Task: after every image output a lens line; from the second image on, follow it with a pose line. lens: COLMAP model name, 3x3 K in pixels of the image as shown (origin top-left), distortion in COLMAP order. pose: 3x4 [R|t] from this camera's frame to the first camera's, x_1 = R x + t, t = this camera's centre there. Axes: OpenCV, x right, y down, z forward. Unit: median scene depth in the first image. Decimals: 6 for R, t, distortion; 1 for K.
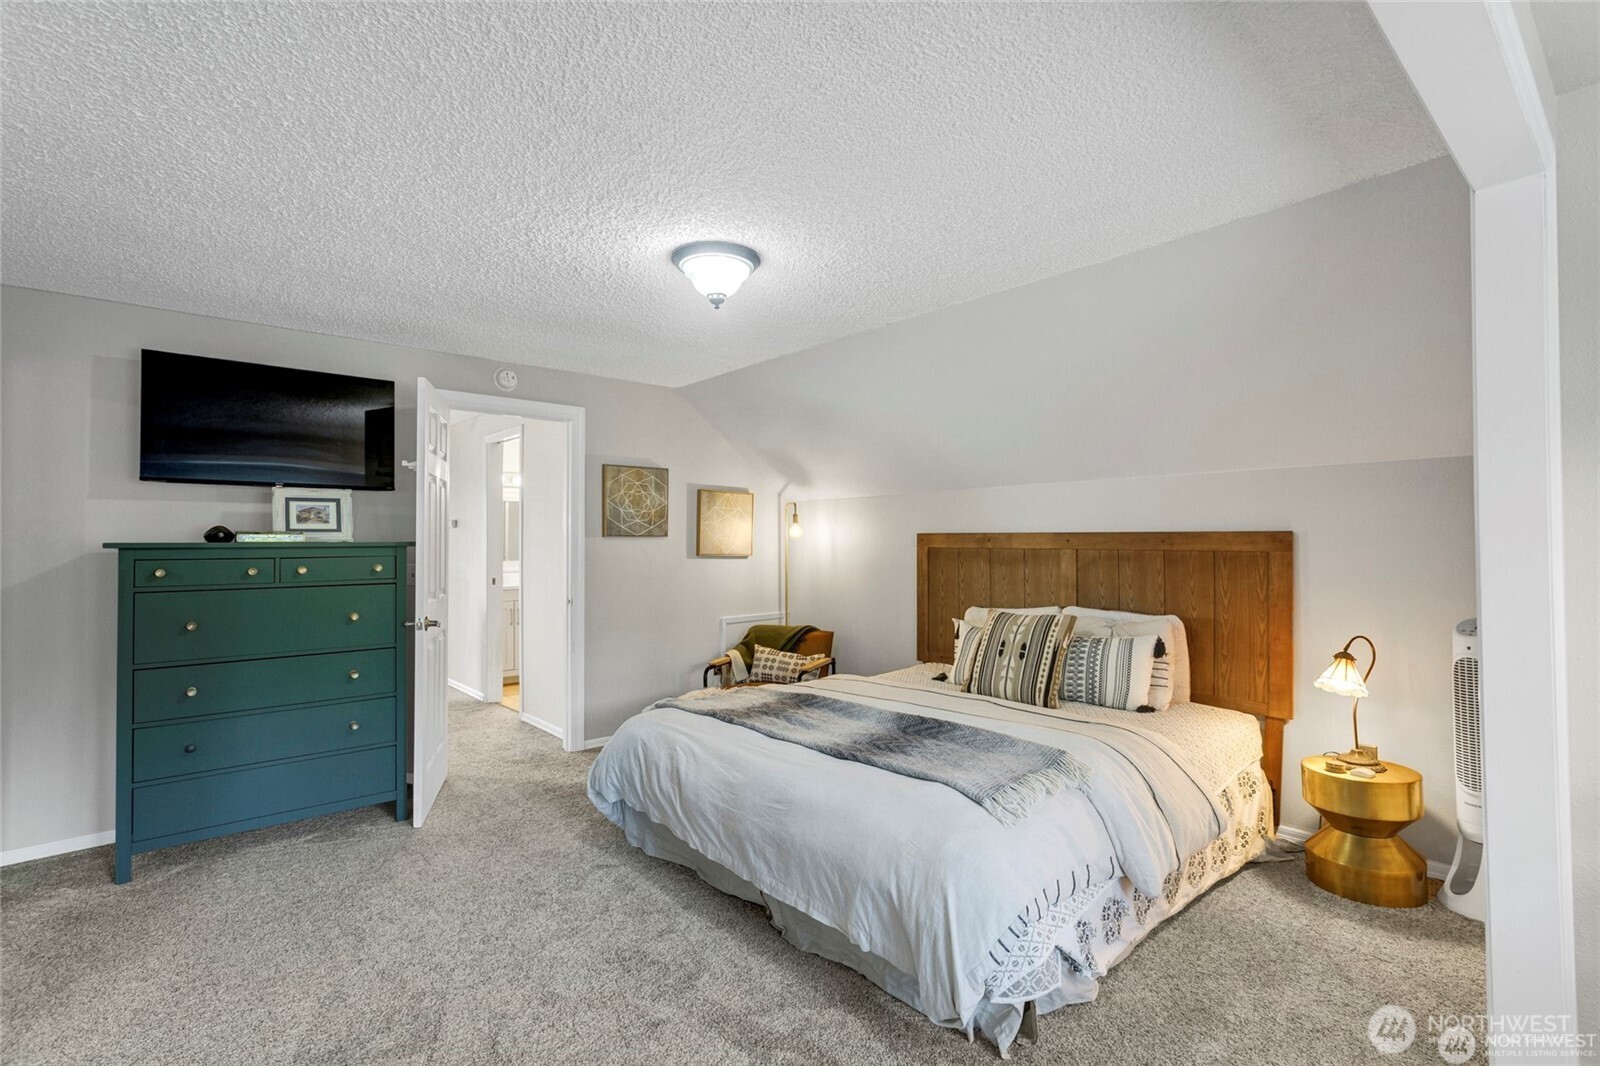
lens RADIAL K [[764.9, 0, 802.1], [0, 764.9, 533.2], [0, 0, 1]] dist [-0.000018, 0.000713]
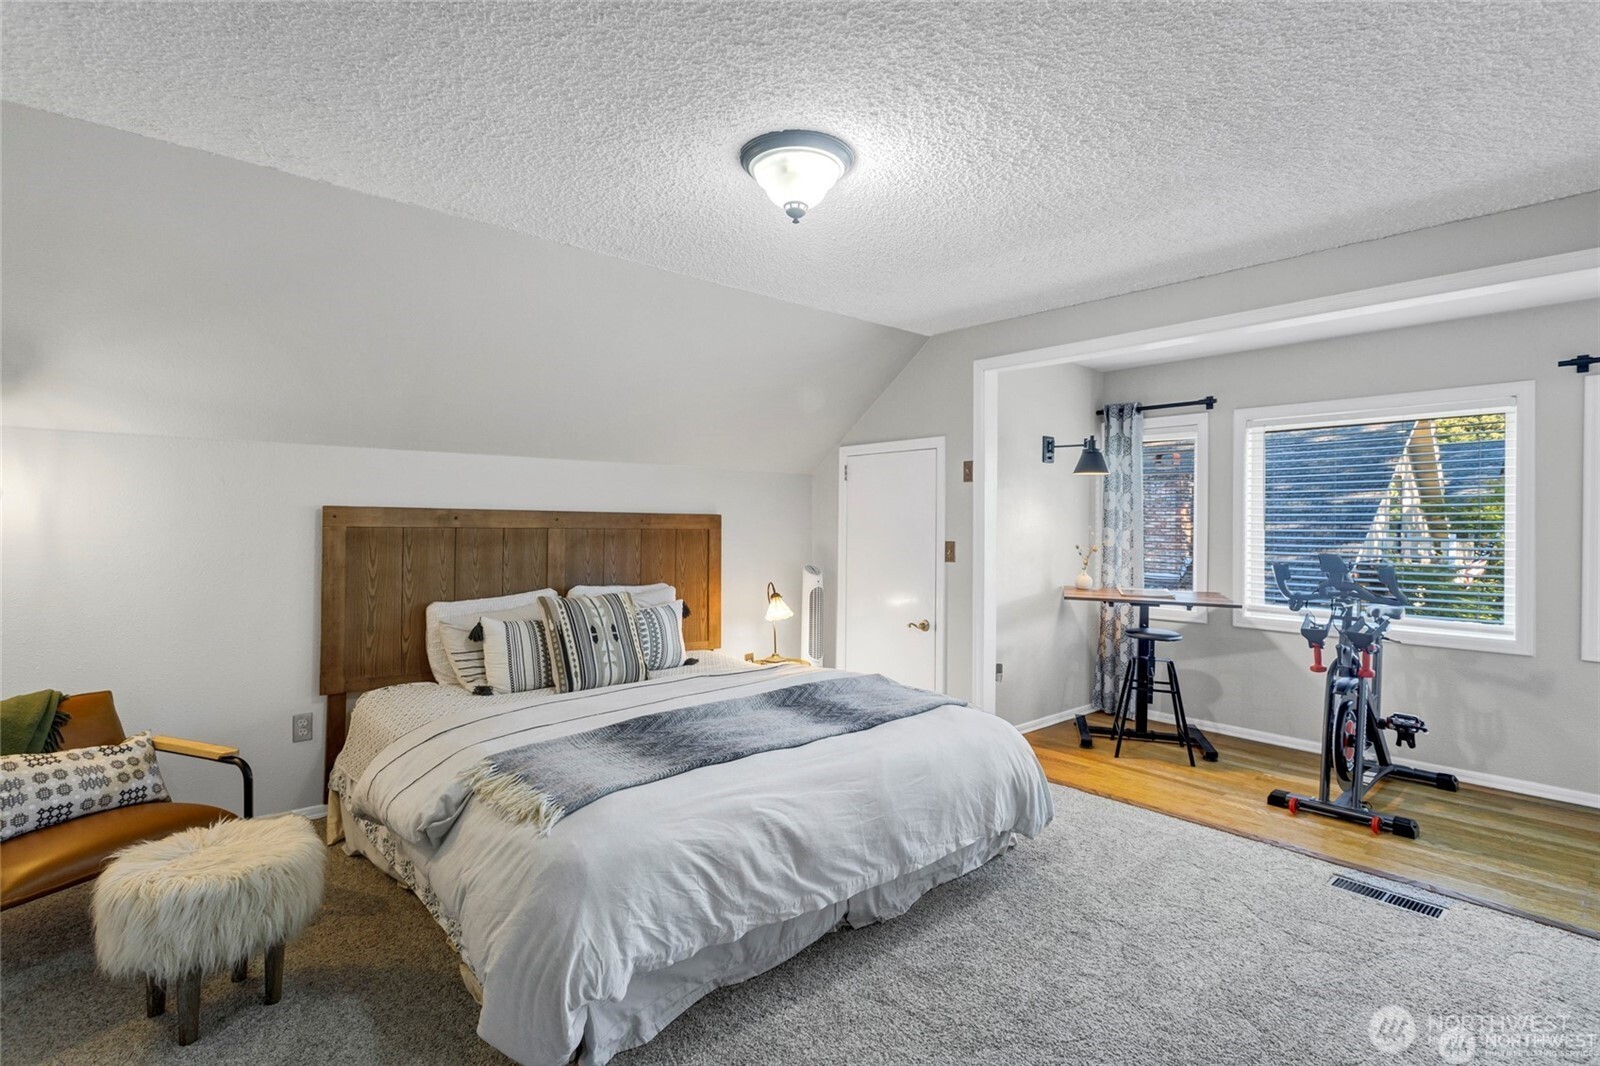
lens RADIAL K [[764.9, 0, 802.1], [0, 764.9, 533.2], [0, 0, 1]] dist [-0.000018, 0.000713]
pose [[-0.019536, -0.012090, 0.999736, -0.693061], [-0.019620, 0.999739, 0.011707, 0.010329], [-0.999617, -0.019386, -0.019768, 0.777015]]
